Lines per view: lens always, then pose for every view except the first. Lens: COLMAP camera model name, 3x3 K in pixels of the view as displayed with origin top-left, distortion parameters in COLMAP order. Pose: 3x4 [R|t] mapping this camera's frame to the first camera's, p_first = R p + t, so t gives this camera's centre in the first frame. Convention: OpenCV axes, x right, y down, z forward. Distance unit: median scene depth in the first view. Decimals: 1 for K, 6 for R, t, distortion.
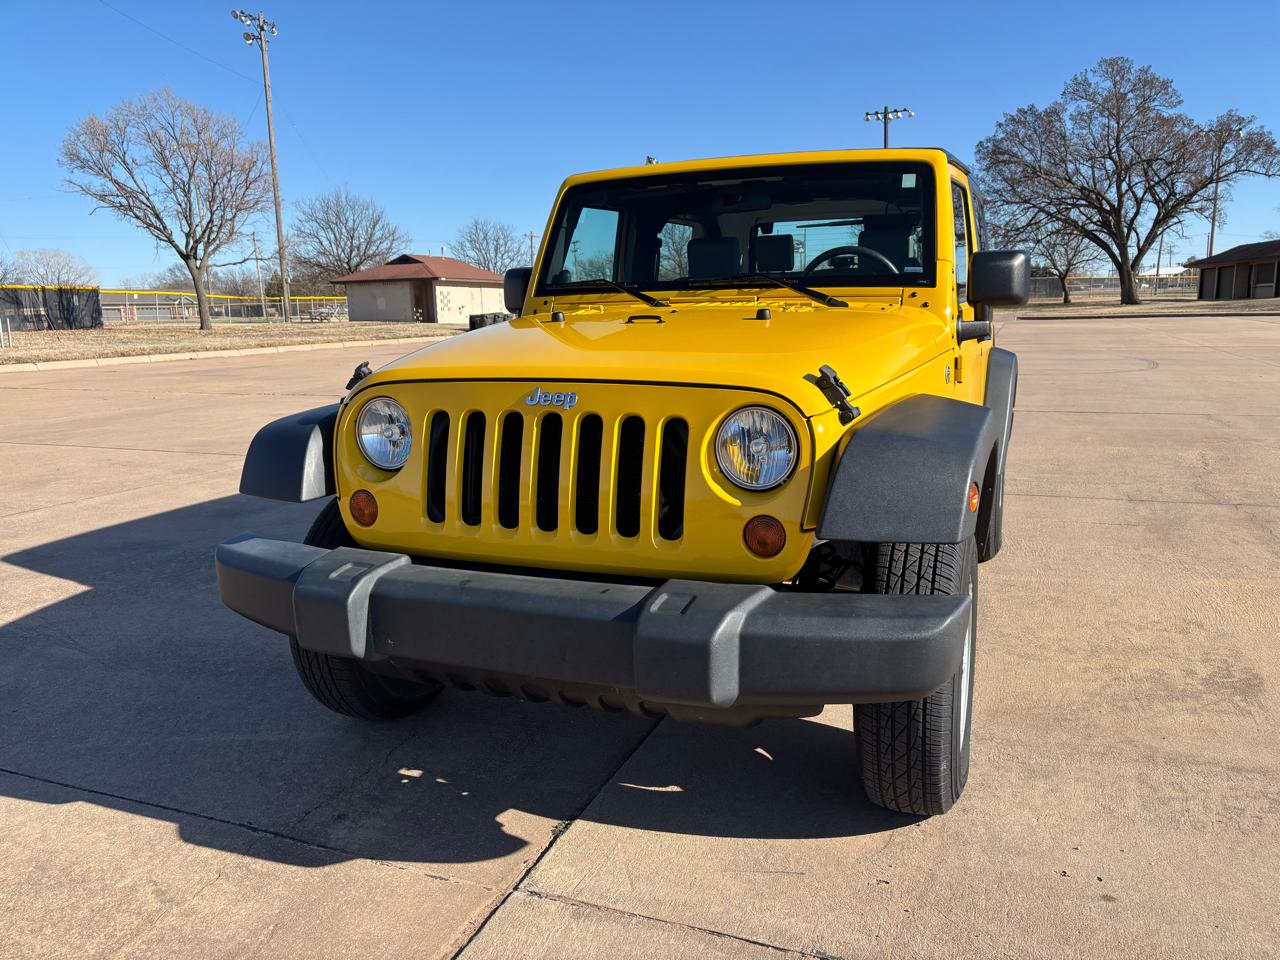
lens RADIAL K [[966.1, 0, 647.5], [0, 966.1, 481.8], [0, 0, 1]] dist [0.040045, -0.034461]
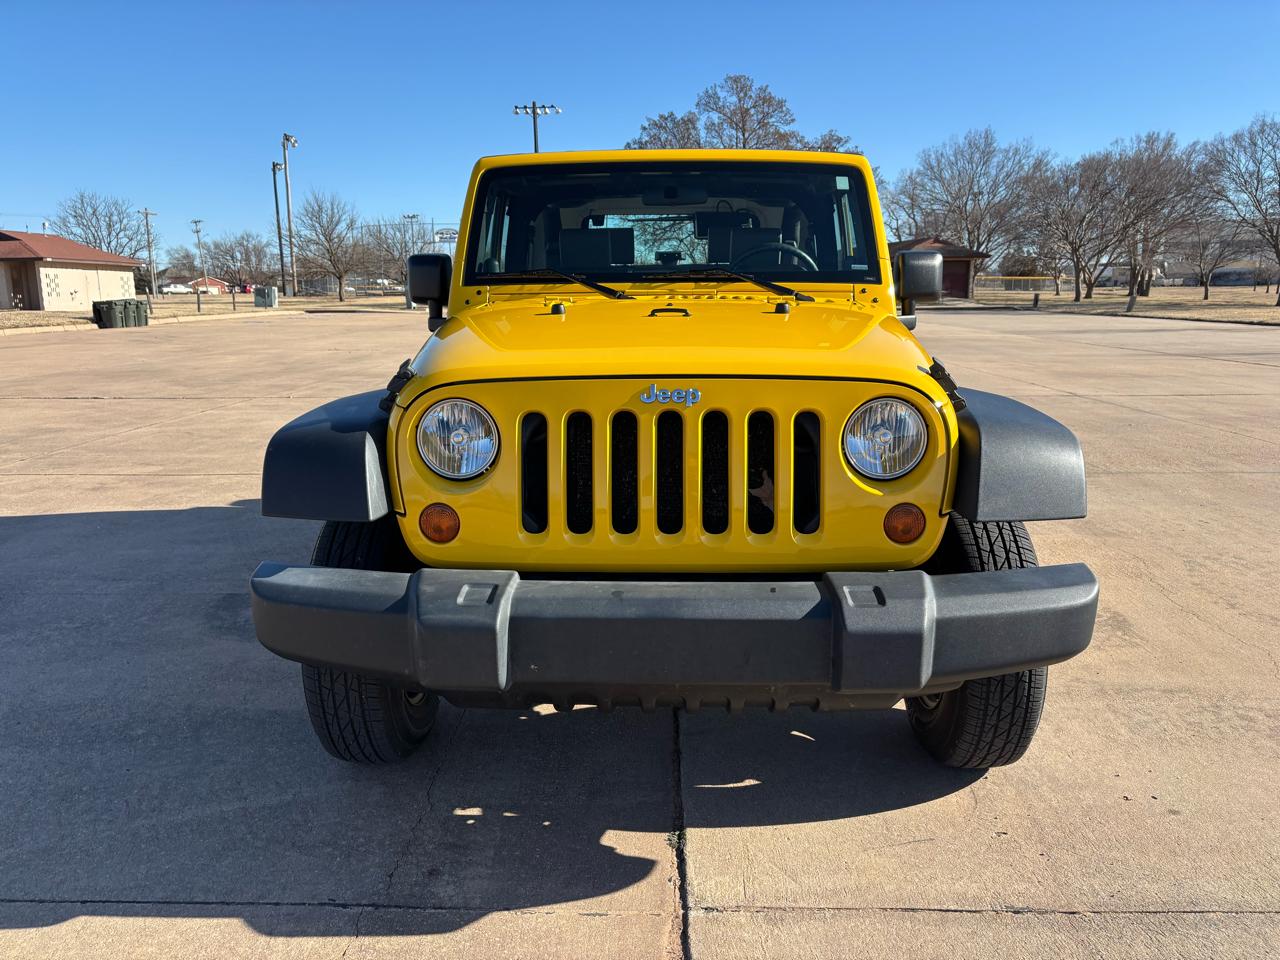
lens RADIAL K [[966.1, 0, 646.8], [0, 966.1, 481.6], [0, 0, 1]] dist [0.040045, -0.034461]
pose [[0.937784, -0.053862, 0.343015, -0.391074], [0.050847, 0.998548, 0.017785, -0.016407], [-0.343475, 0.000763, 0.939162, 0.093194]]
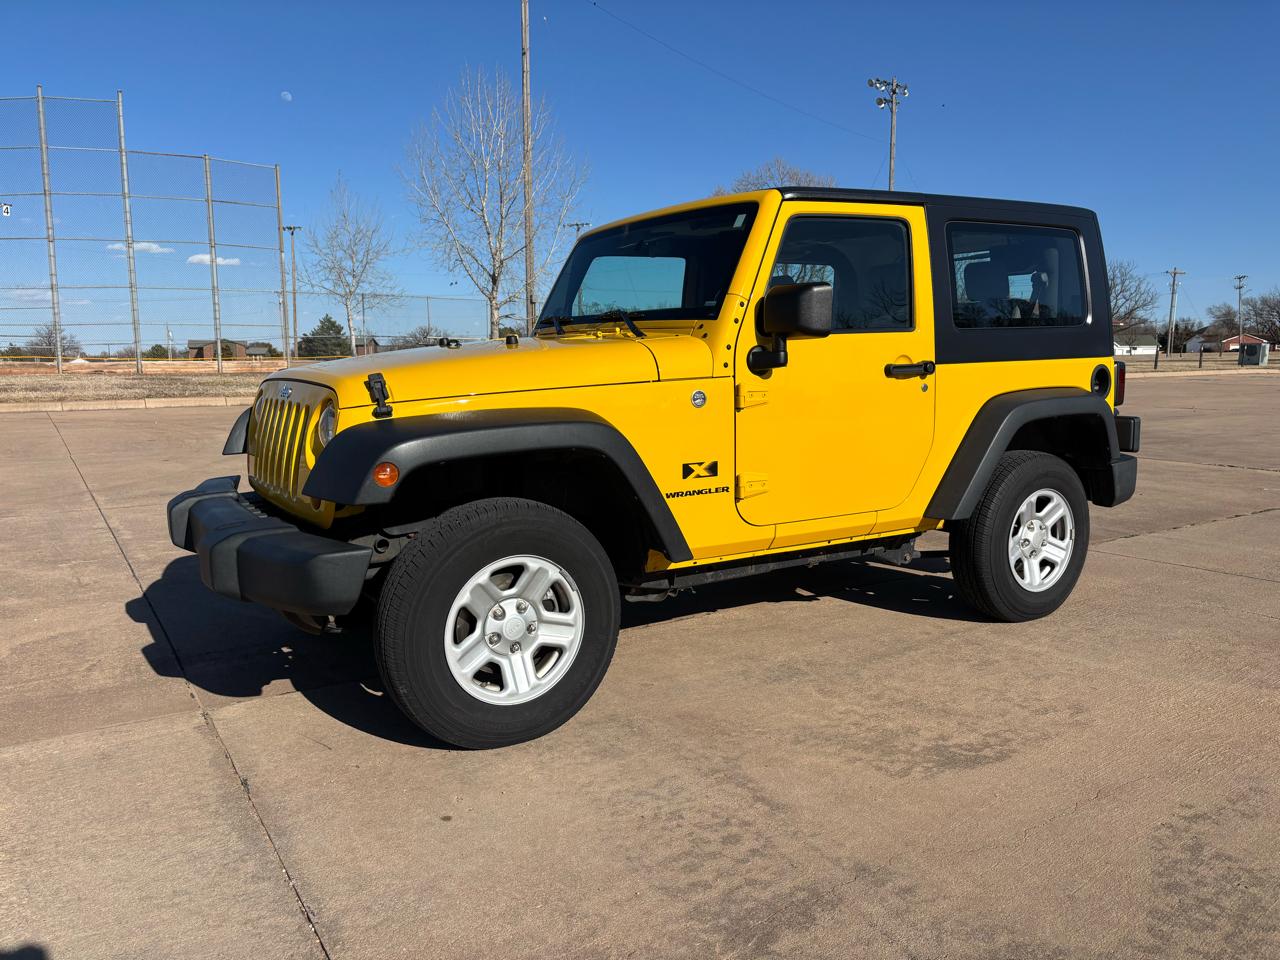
lens RADIAL K [[966.1, 0, 650.8], [0, 966.1, 479.5], [0, 0, 1]] dist [0.040045, -0.034461]
pose [[0.811153, 0.090244, -0.577829, 1.042046], [-0.116681, 0.993131, -0.008692, -0.005436], [0.573076, 0.074473, 0.816111, 0.107509]]
